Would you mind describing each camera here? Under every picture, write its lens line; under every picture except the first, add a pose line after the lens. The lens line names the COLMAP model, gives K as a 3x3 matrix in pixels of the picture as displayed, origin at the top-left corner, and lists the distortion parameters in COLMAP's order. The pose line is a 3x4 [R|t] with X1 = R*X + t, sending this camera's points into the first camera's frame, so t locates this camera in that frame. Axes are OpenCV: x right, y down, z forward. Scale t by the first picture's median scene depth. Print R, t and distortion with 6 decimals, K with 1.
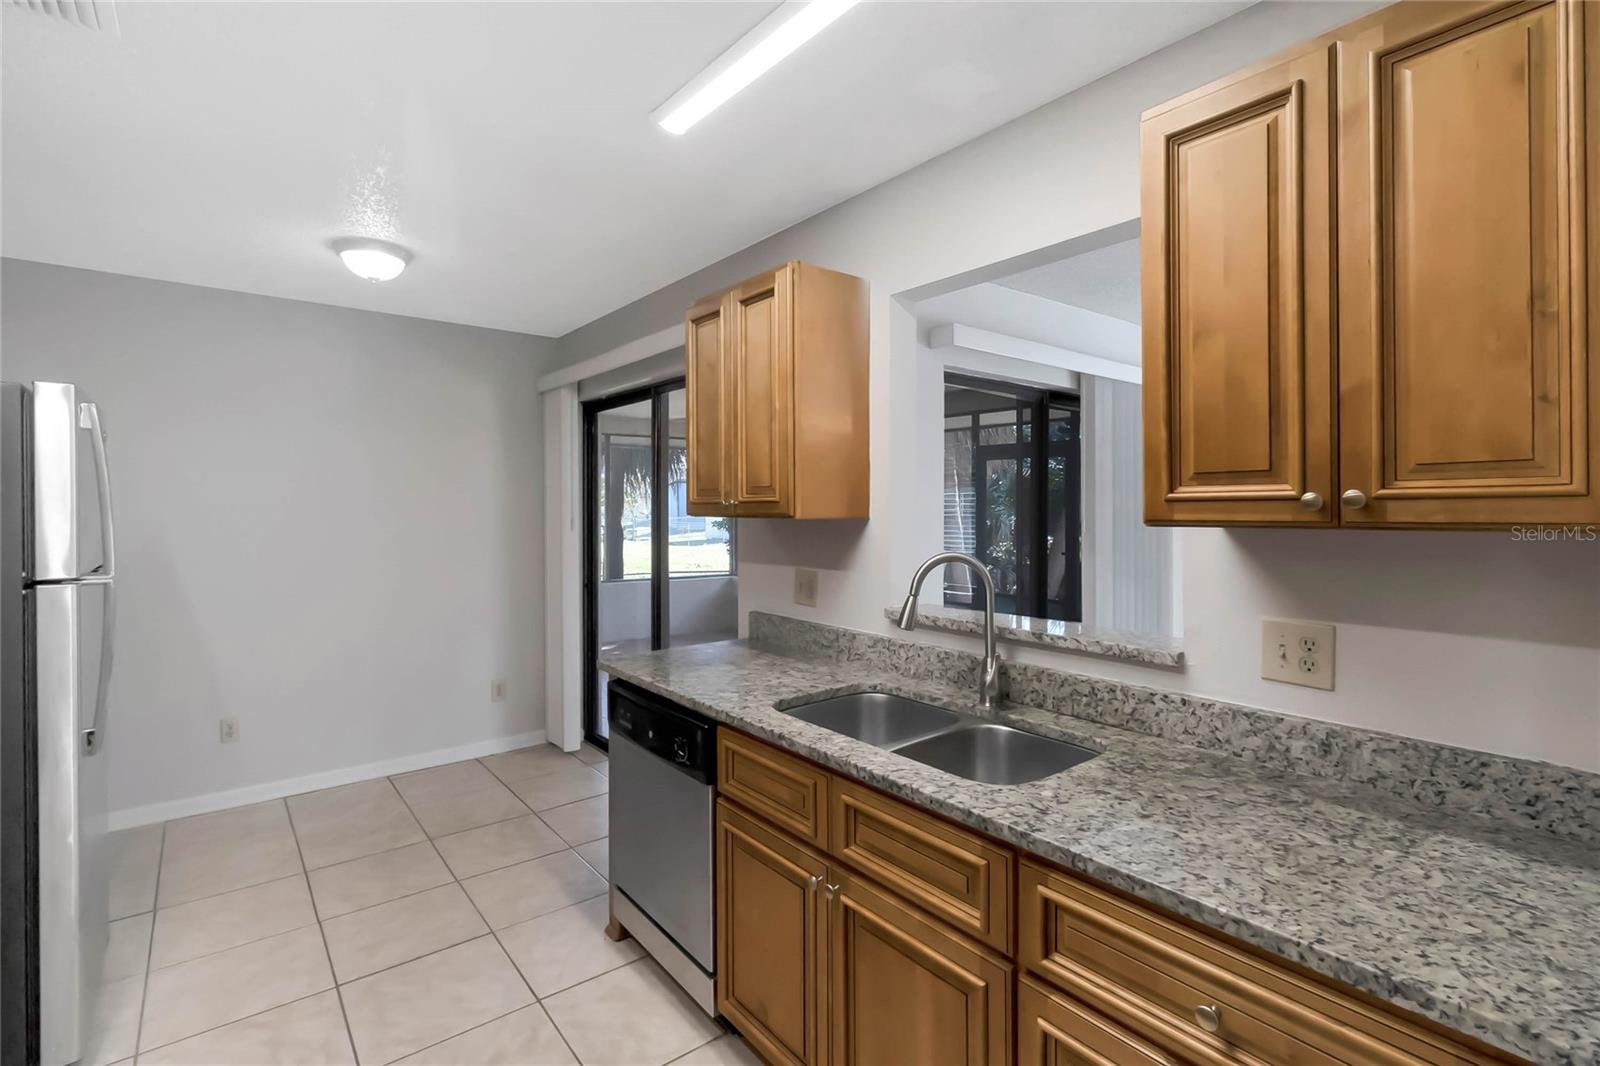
lens RADIAL K [[741.5, 0, 796.3], [0, 741.5, 507.2], [0, 0, 1]] dist [0.002484, 0.000364]
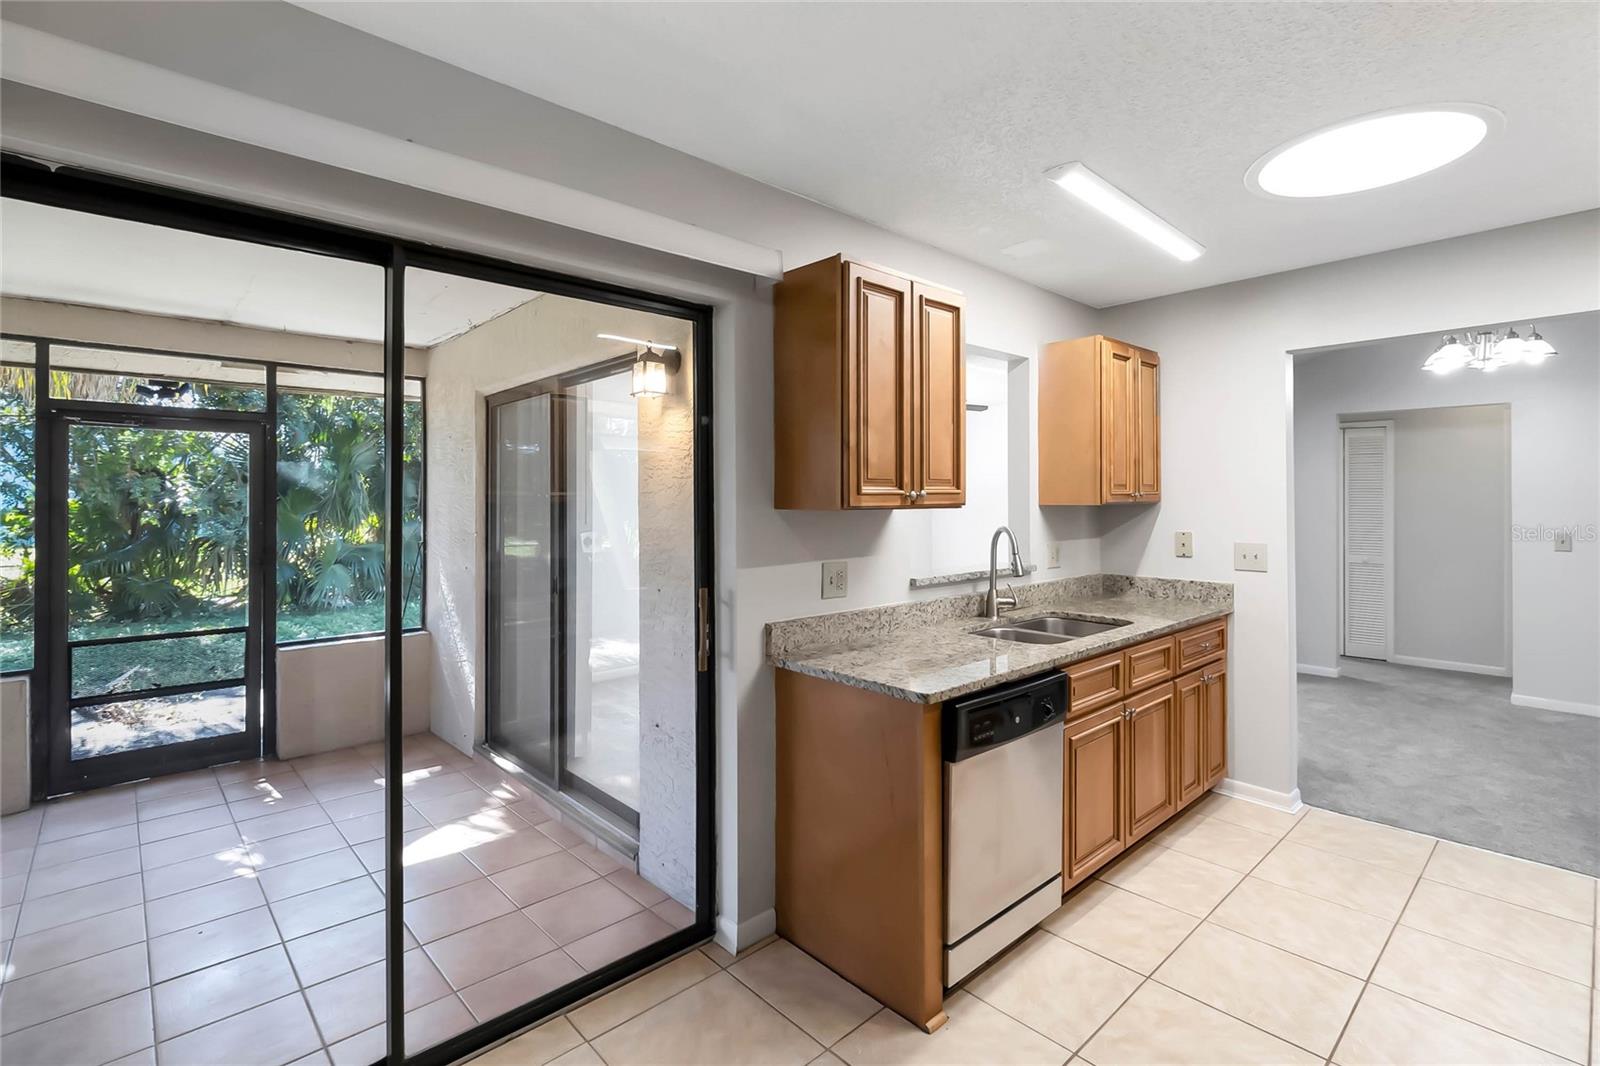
lens RADIAL K [[741.5, 0, 819.0], [0, 741.5, 494.7], [0, 0, 1]] dist [0.002484, 0.000364]
pose [[-0.085098, 0.005121, 0.996359, -1.081460], [0.005900, 0.999972, -0.004636, -0.000563], [-0.996355, 0.005484, -0.085125, 1.231391]]
